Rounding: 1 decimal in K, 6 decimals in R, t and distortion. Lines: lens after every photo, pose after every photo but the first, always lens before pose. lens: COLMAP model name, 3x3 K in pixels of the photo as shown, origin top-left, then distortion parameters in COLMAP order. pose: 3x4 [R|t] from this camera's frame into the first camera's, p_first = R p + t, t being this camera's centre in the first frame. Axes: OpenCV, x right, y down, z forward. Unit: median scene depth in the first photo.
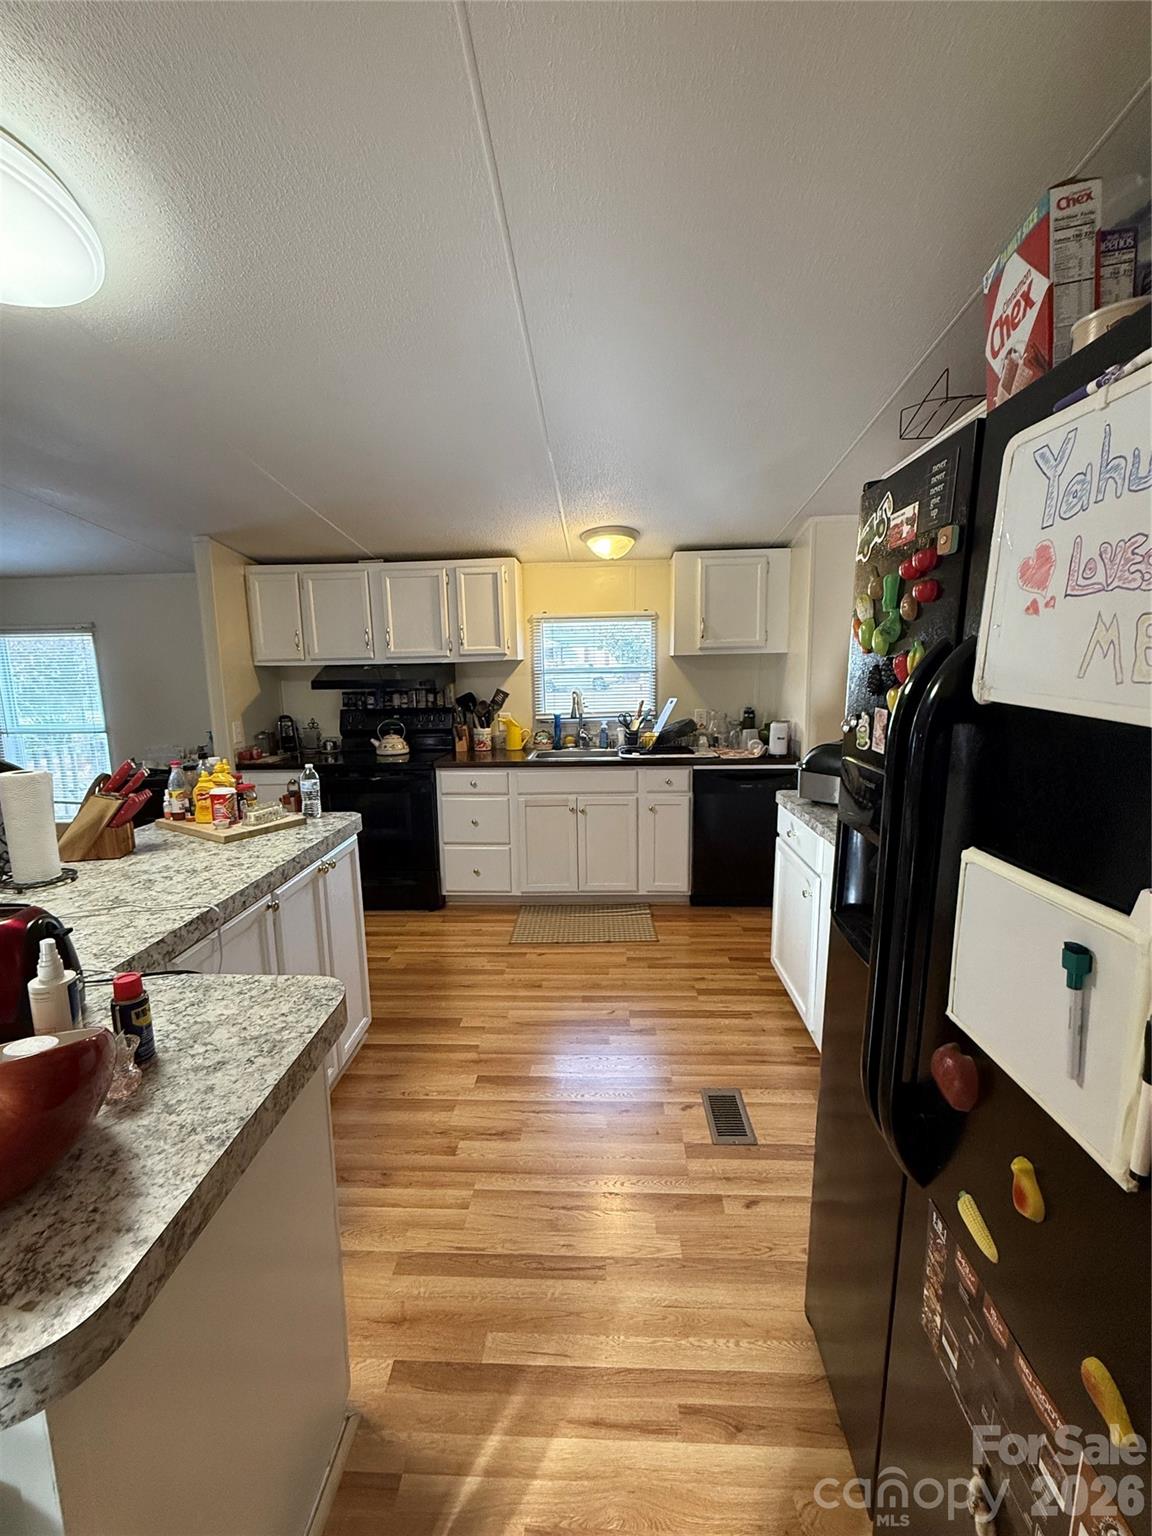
lens RADIAL K [[640.1, 0, 577.9], [0, 640.1, 764.8], [0, 0, 1]] dist [-0.000021, 0.000750]
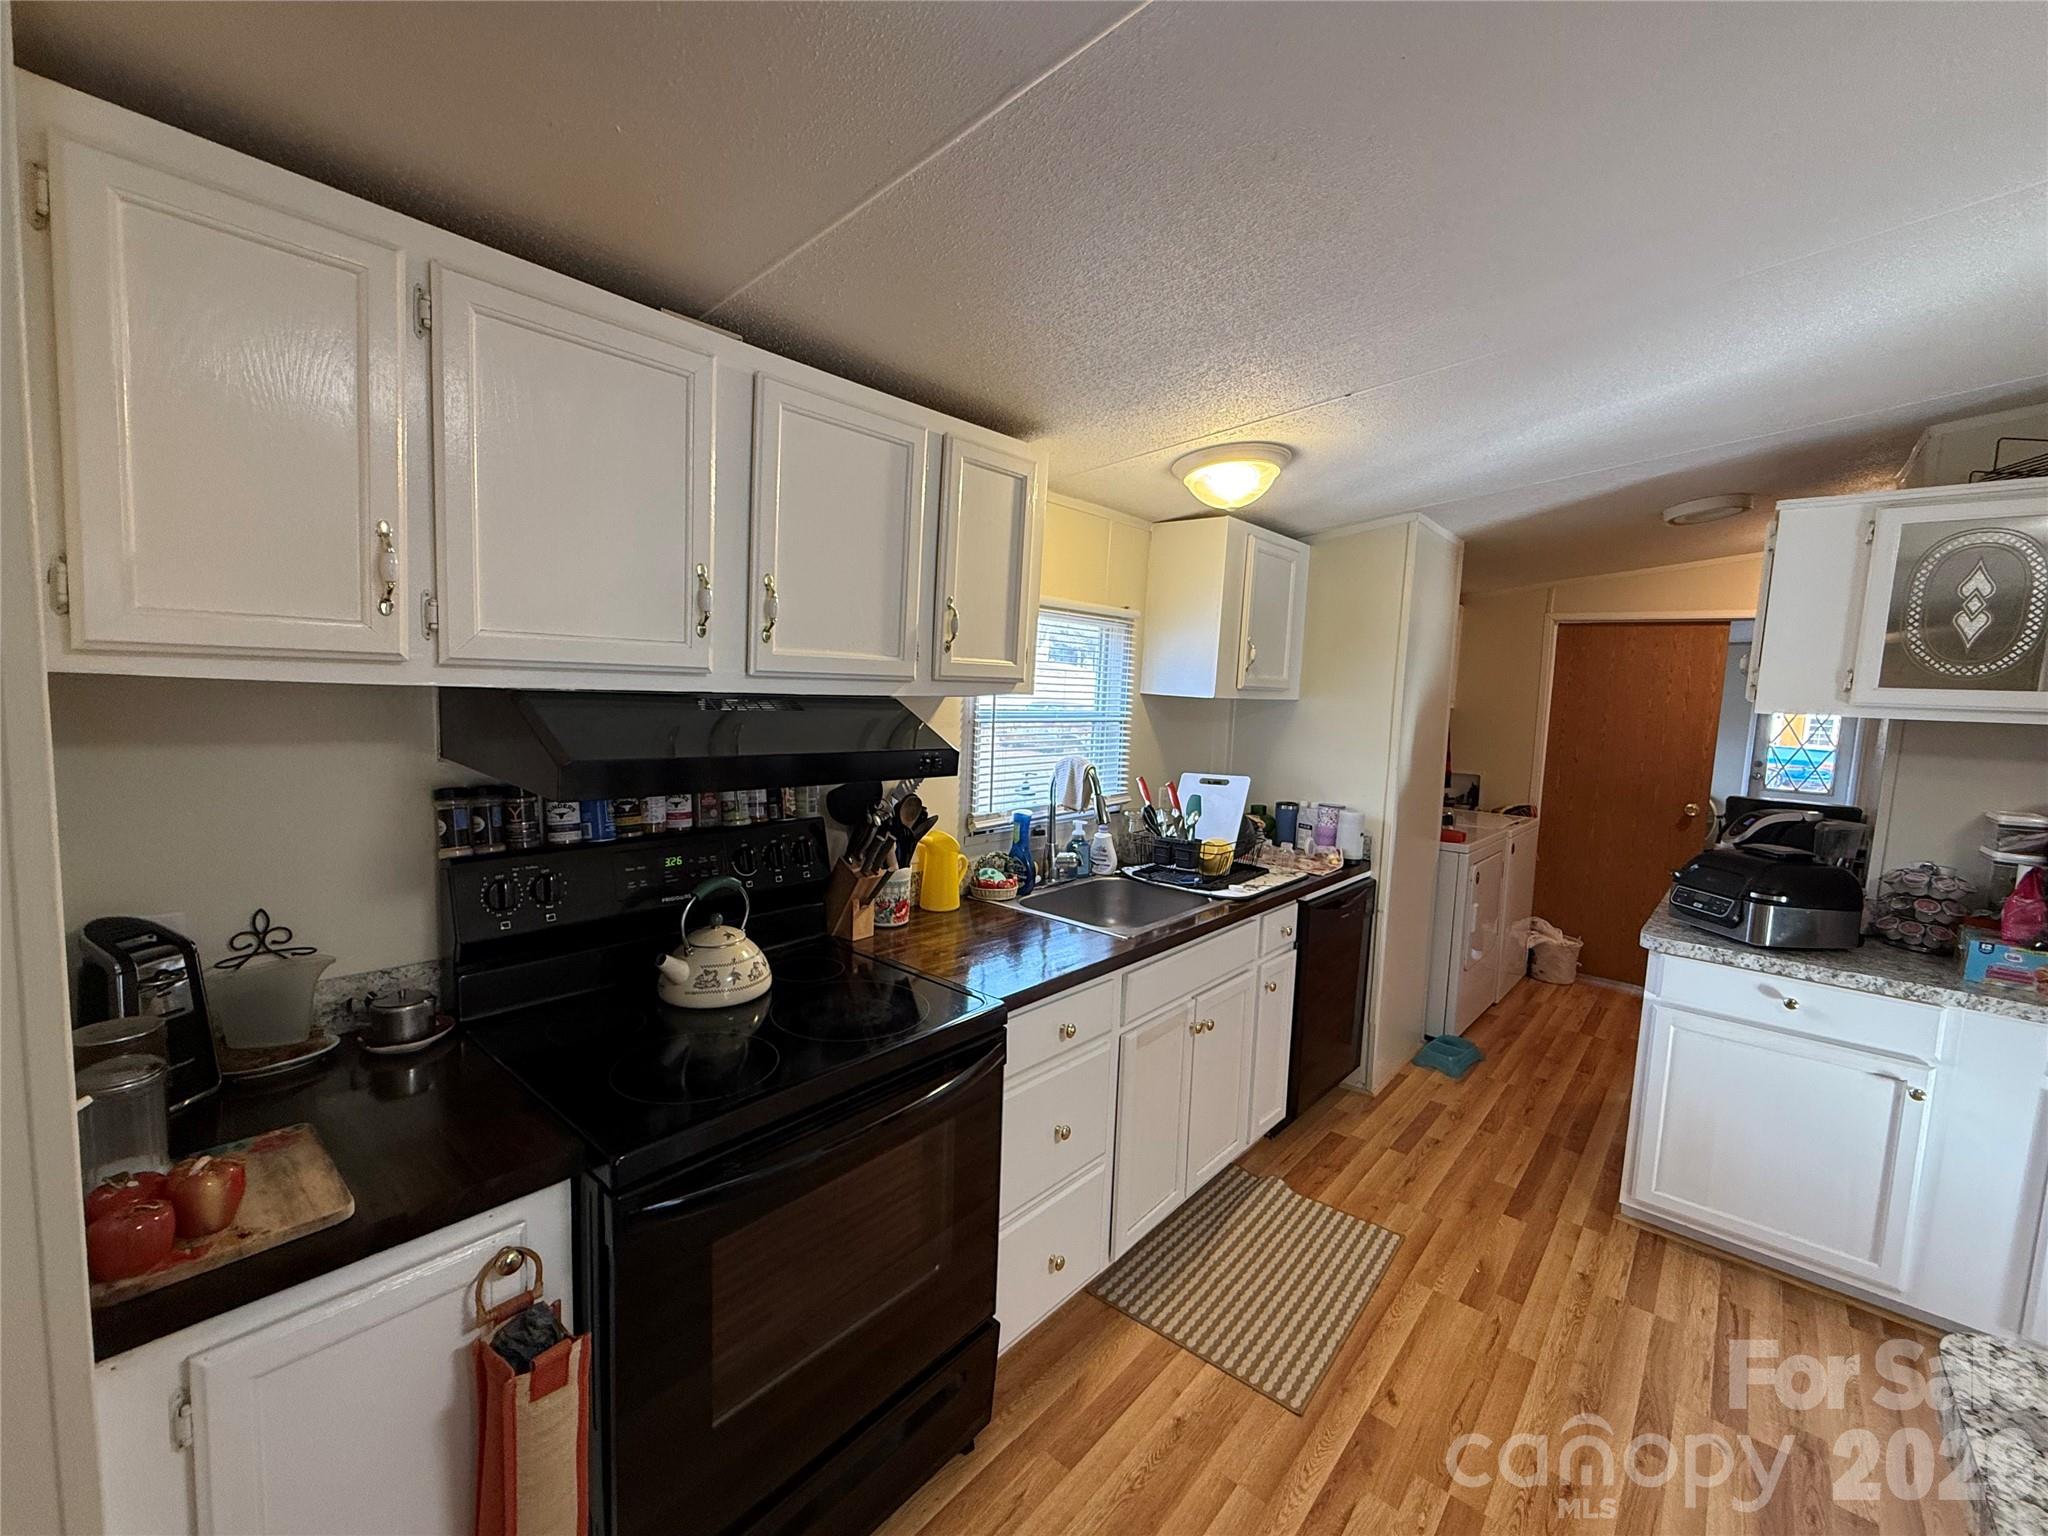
lens RADIAL K [[853.5, 0, 1020.9], [0, 853.5, 765.4], [0, 0, 1]] dist [-0.000021, 0.000750]
pose [[0.614123, -0.030221, 0.788631, -0.565638], [0.062059, 0.998022, -0.010082, -0.120669], [-0.786766, 0.055133, 0.614784, 0.707572]]
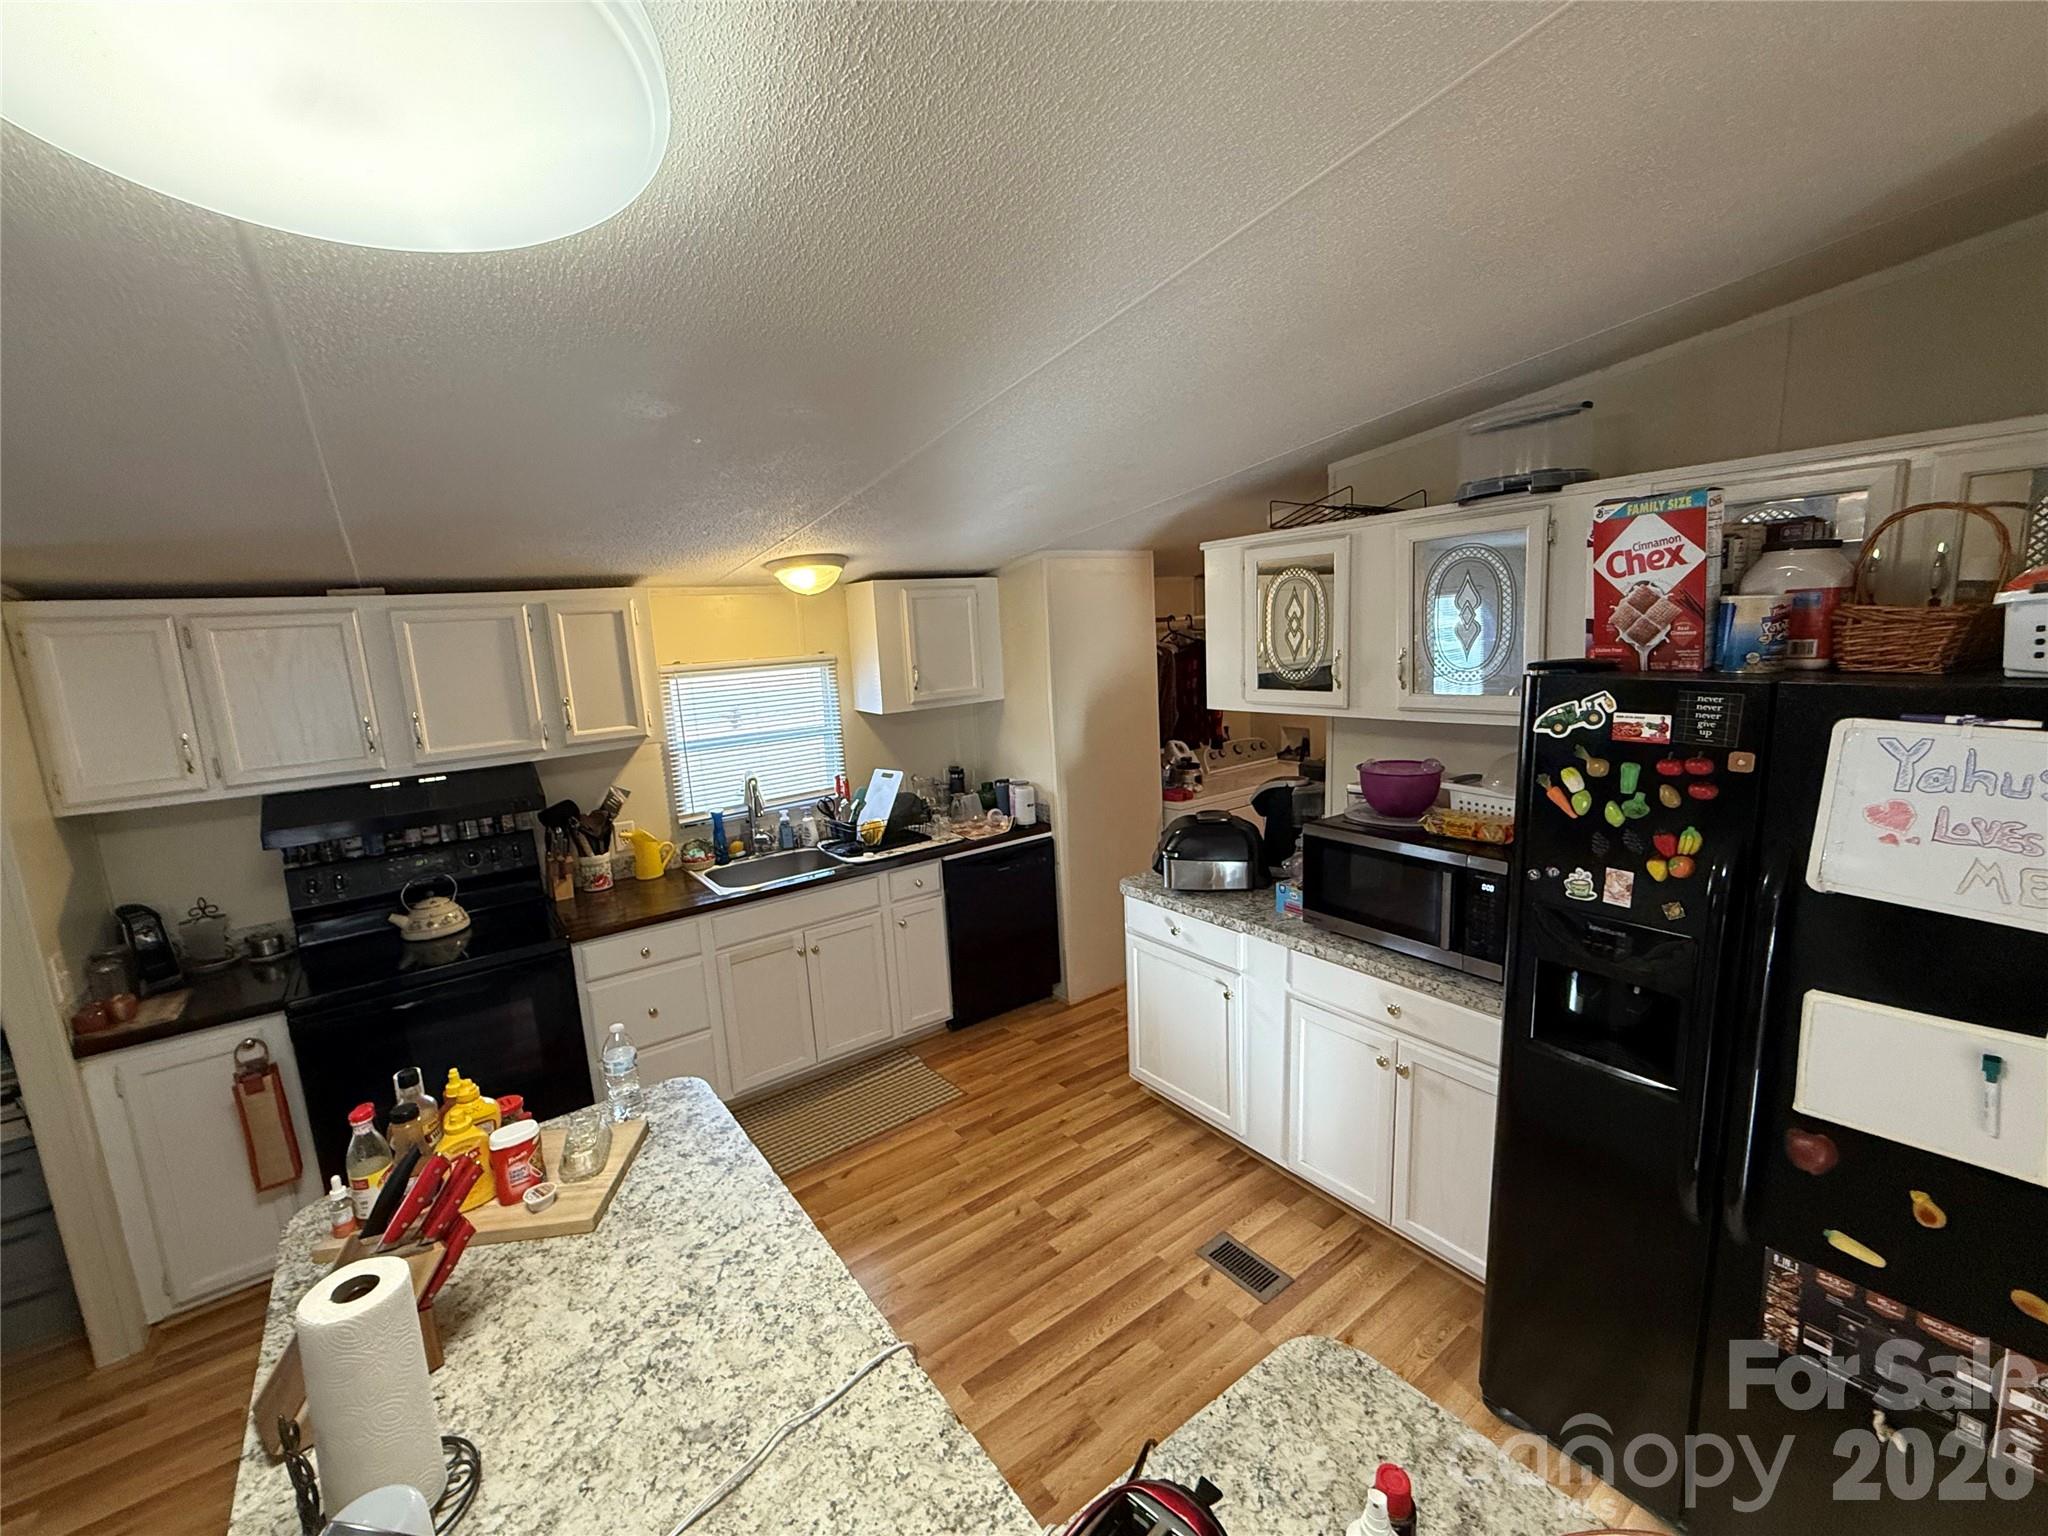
lens RADIAL K [[853.5, 0, 1019.4], [0, 853.5, 763.0], [0, 0, 1]] dist [-0.000021, 0.000750]
pose [[0.780516, -0.126532, 0.612196, -0.364262], [0.134279, 0.990377, 0.033497, -0.131655], [-0.610544, 0.056060, 0.789996, 0.110378]]
